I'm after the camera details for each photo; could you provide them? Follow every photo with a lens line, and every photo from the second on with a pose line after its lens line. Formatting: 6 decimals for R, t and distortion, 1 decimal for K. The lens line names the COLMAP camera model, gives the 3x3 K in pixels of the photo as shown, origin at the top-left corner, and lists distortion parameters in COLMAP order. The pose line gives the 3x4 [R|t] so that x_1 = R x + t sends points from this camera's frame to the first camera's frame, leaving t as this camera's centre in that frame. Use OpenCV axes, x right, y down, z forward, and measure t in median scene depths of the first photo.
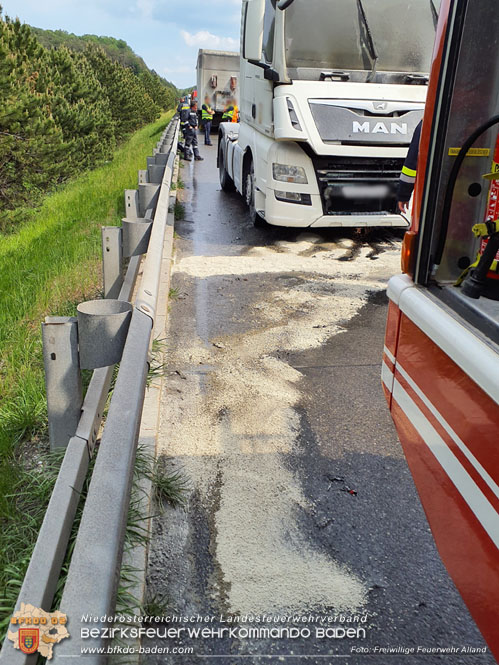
lens RADIAL K [[590.1, 0, 251.6], [0, 590.1, 353.5], [0, 0, 1]] dist [0.124771, -0.306658]
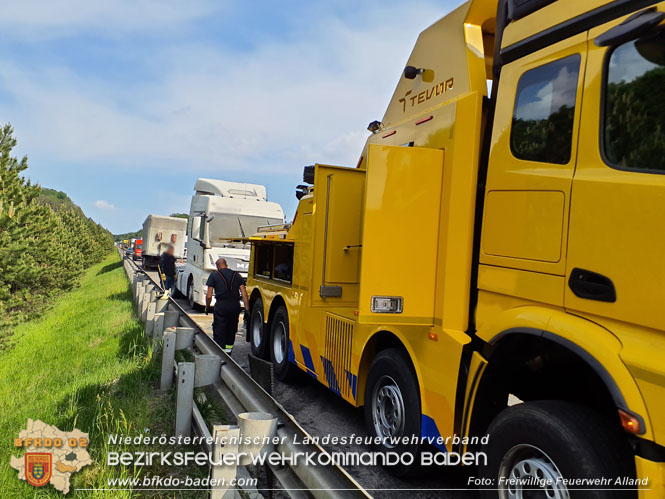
lens RADIAL K [[590.1, 0, 332.5], [0, 590.1, 249.5], [0, 0, 1]] dist [0.124771, -0.306658]
pose [[0.968810, 0.033876, 0.245479, -0.047119], [0.064465, 0.922052, -0.381661, 0.497660], [-0.239273, 0.385581, 0.891109, -1.247092]]
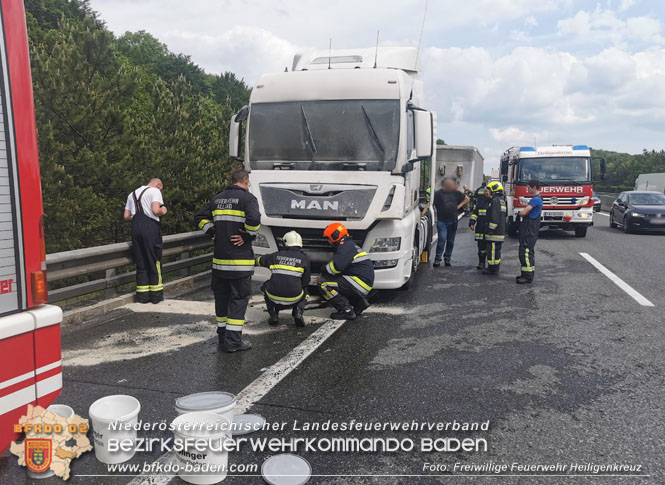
lens RADIAL K [[566.6, 0, 332.5], [0, 566.6, 242.5], [0, 0, 1]] dist [-0.007104, -0.001570]
pose [[0.918027, 0.026198, -0.395652, 0.691813], [-0.142721, 0.952770, -0.268067, -0.008455], [0.369943, 0.302561, 0.878407, 0.043136]]
